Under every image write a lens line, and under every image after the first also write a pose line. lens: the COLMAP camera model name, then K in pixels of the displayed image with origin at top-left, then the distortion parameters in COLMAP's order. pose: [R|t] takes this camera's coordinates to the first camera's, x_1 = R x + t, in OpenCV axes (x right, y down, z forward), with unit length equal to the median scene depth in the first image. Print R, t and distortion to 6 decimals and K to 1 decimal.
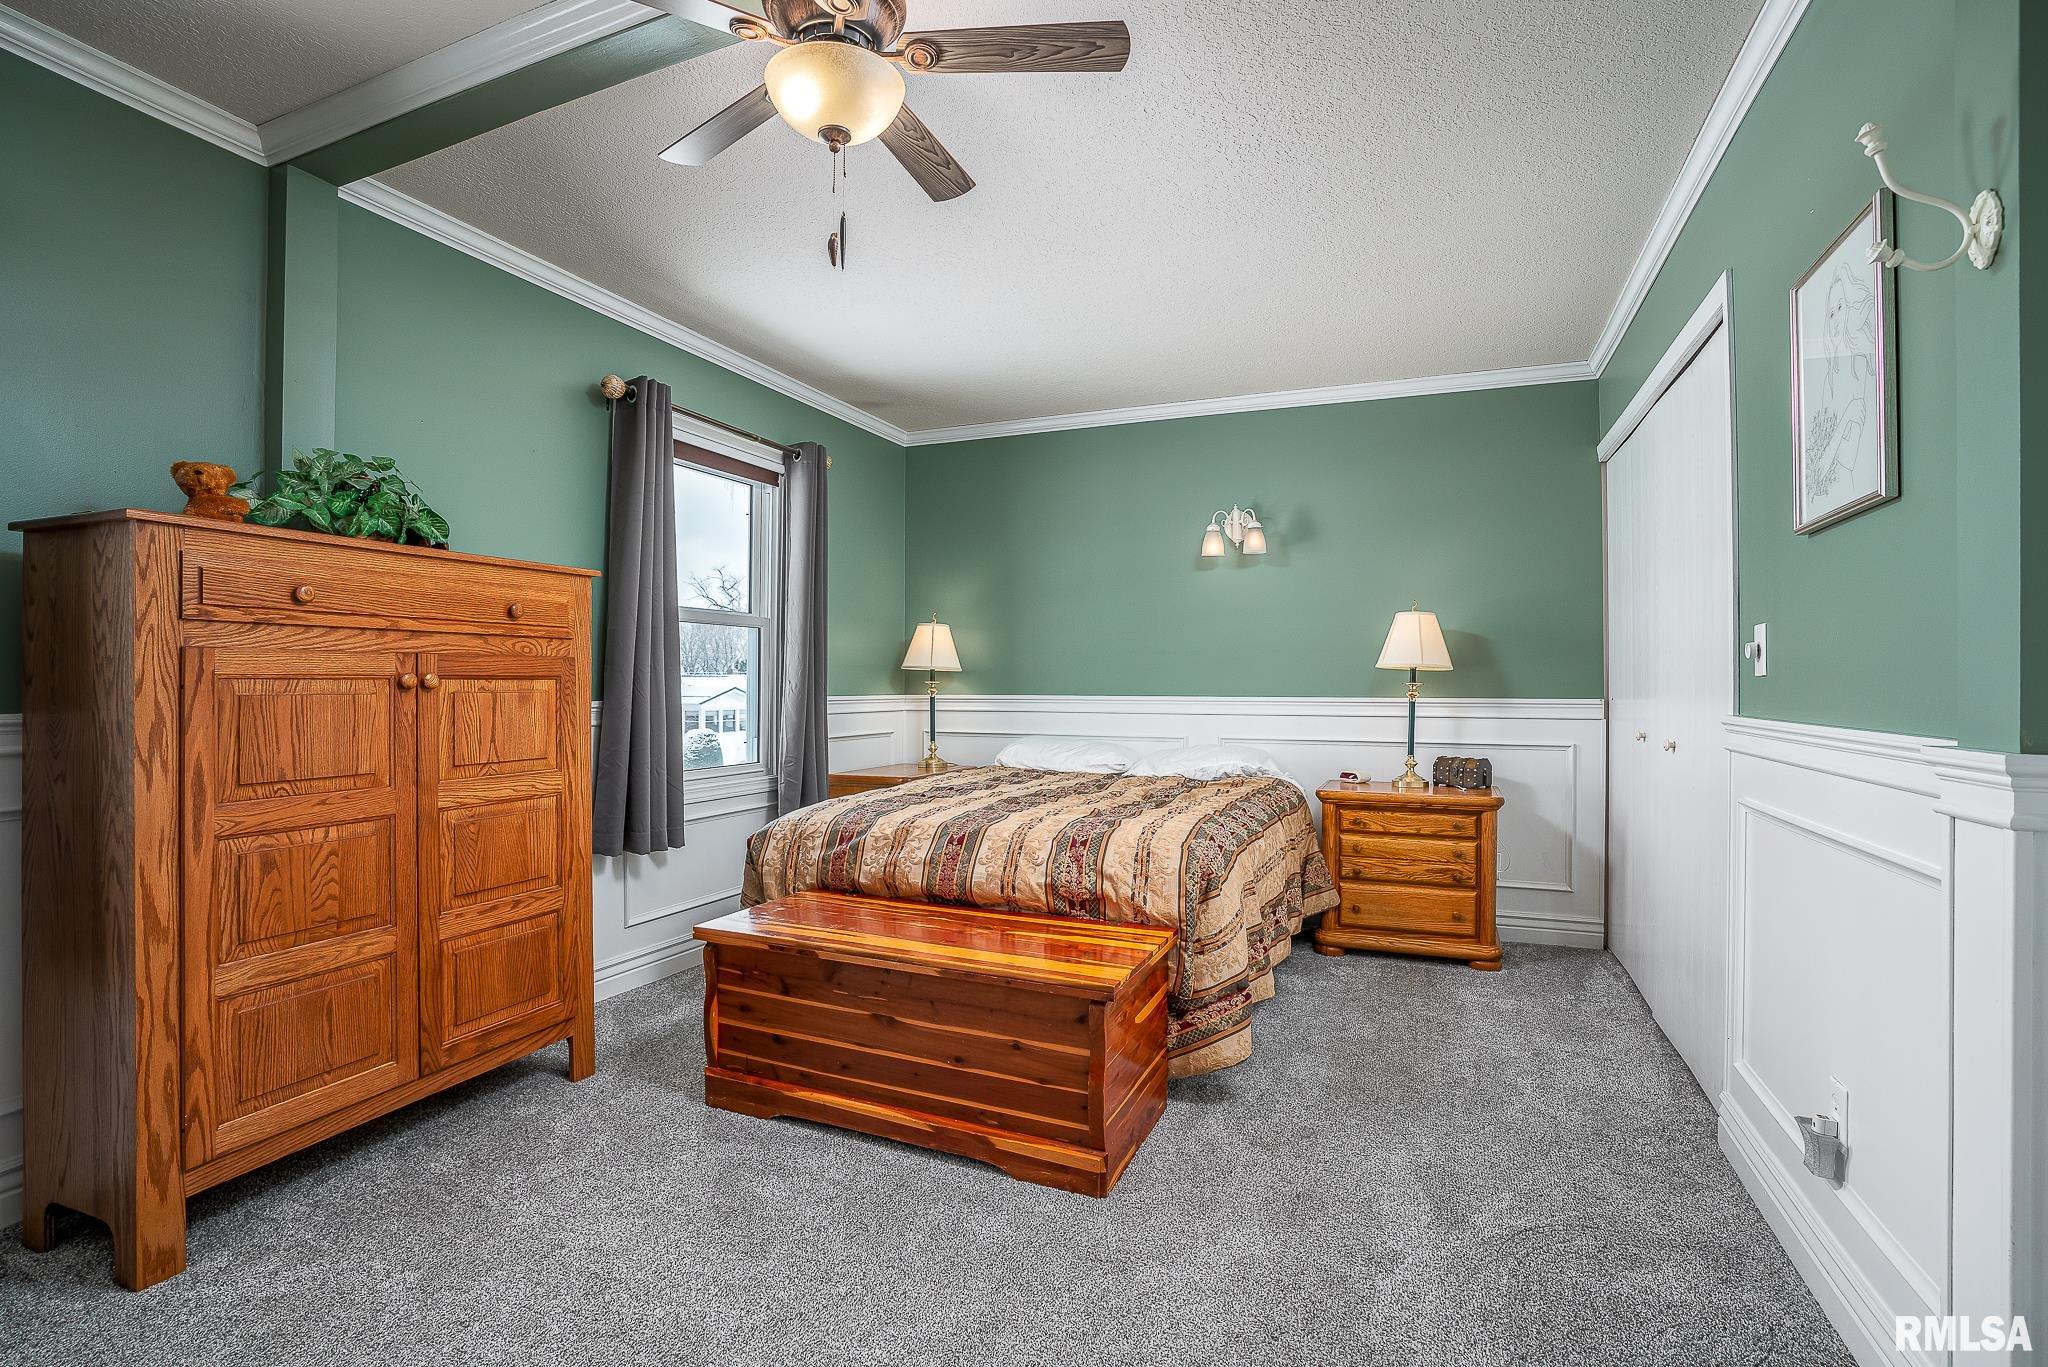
lens RADIAL K [[935.5, 0, 1023.9], [0, 935.5, 678.7], [0, 0, 1]] dist [-0.001192, -0.000130]
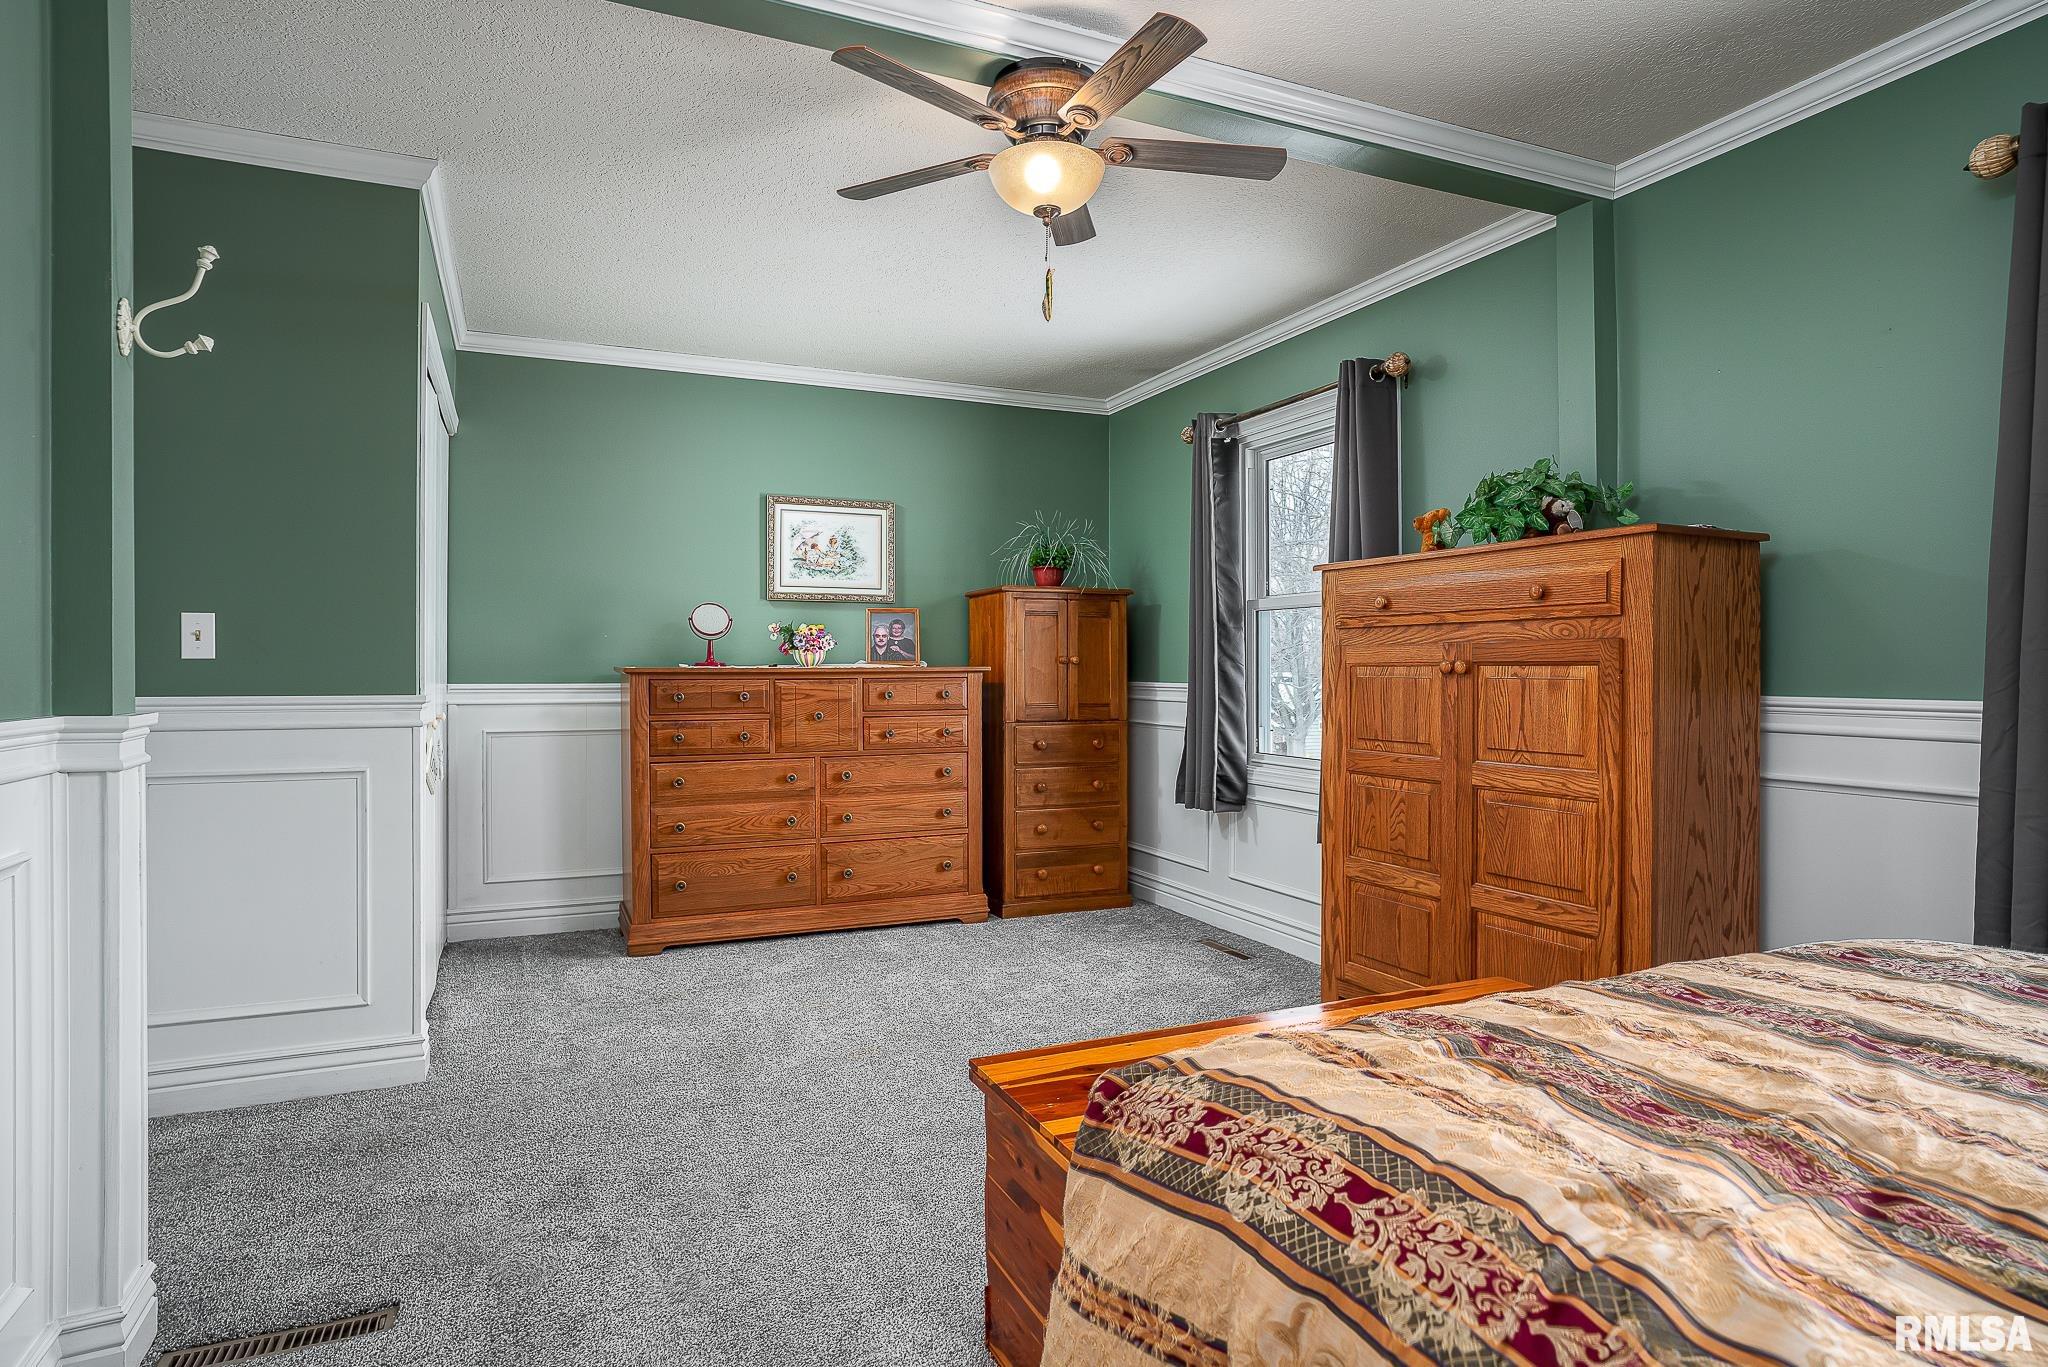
lens RADIAL K [[1139.1, 0, 1022.6], [0, 1139.1, 675.5], [0, 0, 1]] dist [-0.001354, -0.000101]
pose [[-0.665862, 0.001488, -0.746074, 0.694213], [0.000075, 0.999998, 0.001927, 0.009209], [0.746075, 0.001227, -0.665861, 1.467158]]
